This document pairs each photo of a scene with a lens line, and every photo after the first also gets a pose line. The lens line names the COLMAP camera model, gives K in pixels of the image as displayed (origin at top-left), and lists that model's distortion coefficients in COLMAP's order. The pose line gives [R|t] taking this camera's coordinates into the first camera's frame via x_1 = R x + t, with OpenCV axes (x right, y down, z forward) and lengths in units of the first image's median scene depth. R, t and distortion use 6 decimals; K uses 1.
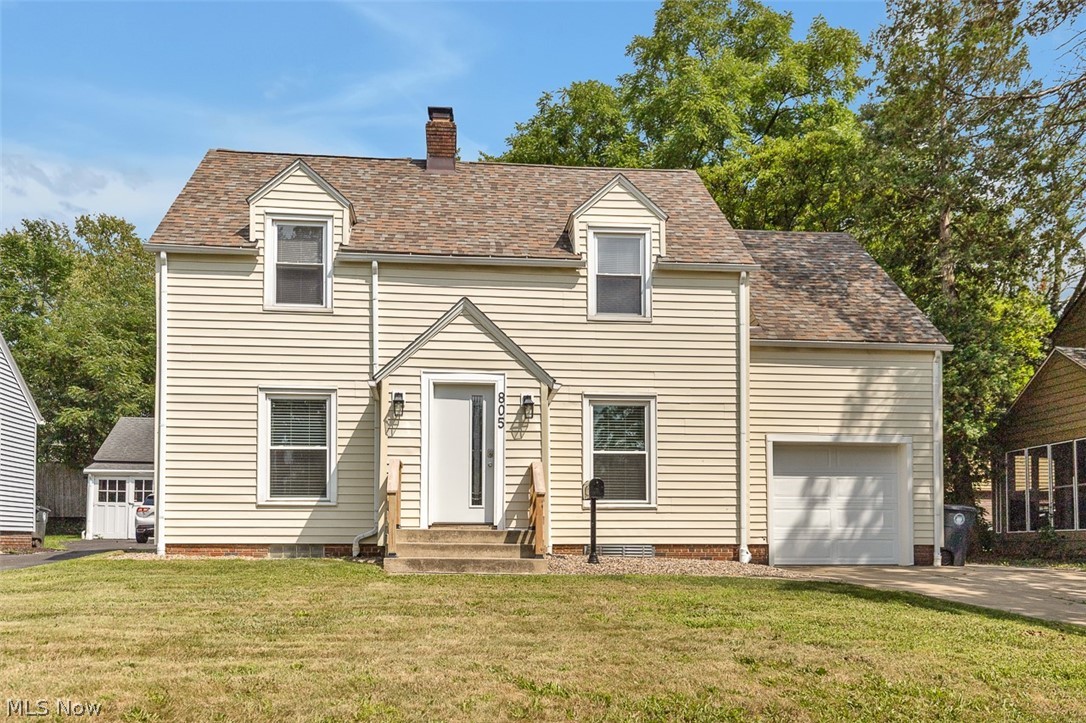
lens RADIAL K [[879.2, 0, 542.9], [0, 879.2, 393.4], [0, 0, 1]] dist [-0.001604, 0.003296]
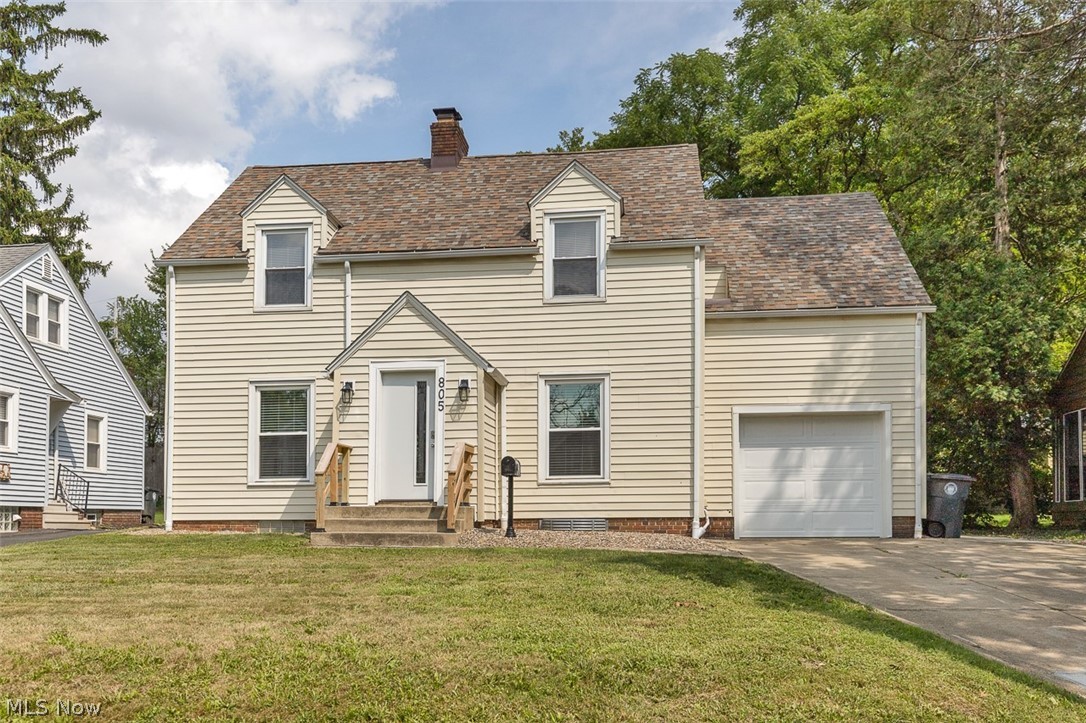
lens RADIAL K [[873.8, 0, 543.0], [0, 873.8, 361.5], [0, 0, 1]] dist [0.000882, 0.000485]
pose [[0.977376, -0.044017, -0.206879, 0.260411], [0.043005, 0.999031, -0.009391, -0.004716], [0.207092, 0.000282, 0.978321, -0.015335]]
